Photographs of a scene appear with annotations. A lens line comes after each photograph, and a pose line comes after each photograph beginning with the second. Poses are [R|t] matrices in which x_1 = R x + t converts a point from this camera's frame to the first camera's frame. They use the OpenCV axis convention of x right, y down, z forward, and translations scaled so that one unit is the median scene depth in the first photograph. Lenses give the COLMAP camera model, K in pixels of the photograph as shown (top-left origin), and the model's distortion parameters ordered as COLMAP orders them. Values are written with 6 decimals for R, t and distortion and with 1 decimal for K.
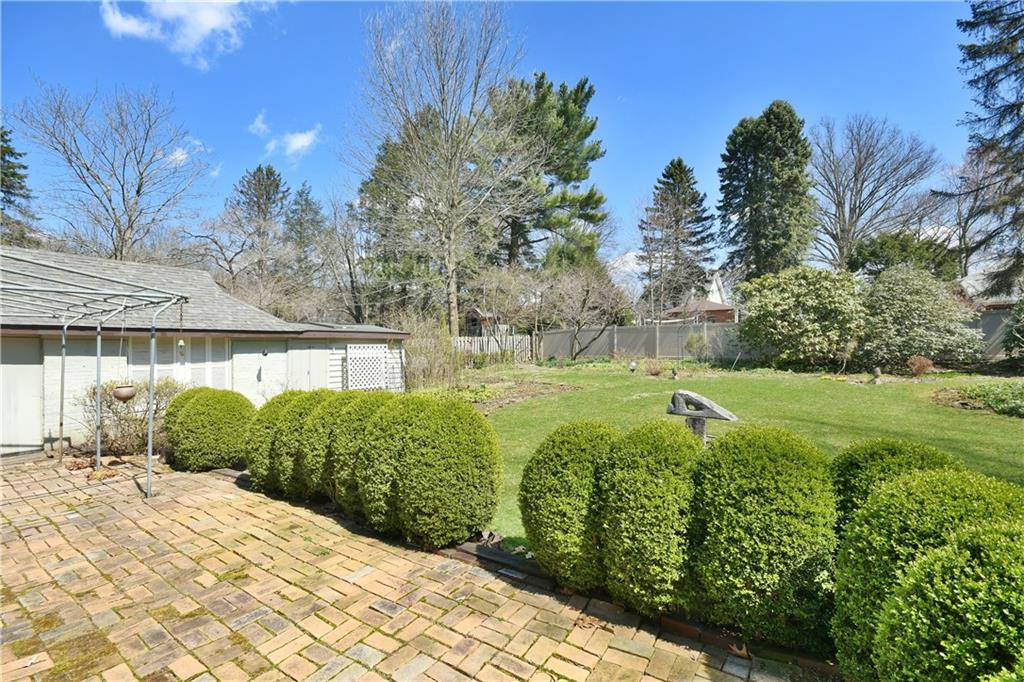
lens RADIAL K [[452.6, 0, 510.1], [0, 452.6, 345.2], [0, 0, 1]] dist [0.000037, -0.001949]
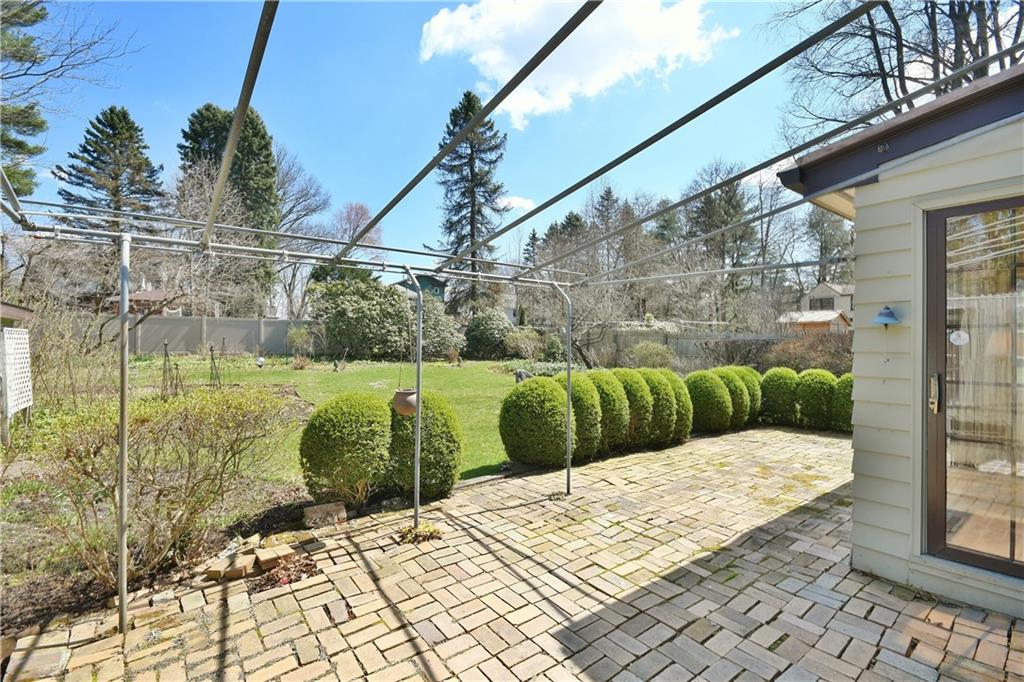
lens RADIAL K [[461.5, 0, 510.4], [0, 461.5, 343.8], [0, 0, 1]] dist [0.001366, 0.000422]
pose [[0.307465, 0.011225, 0.951493, -0.333415], [-0.010269, 0.999911, -0.008478, 0.008136], [-0.951504, -0.007164, 0.307553, 0.159042]]
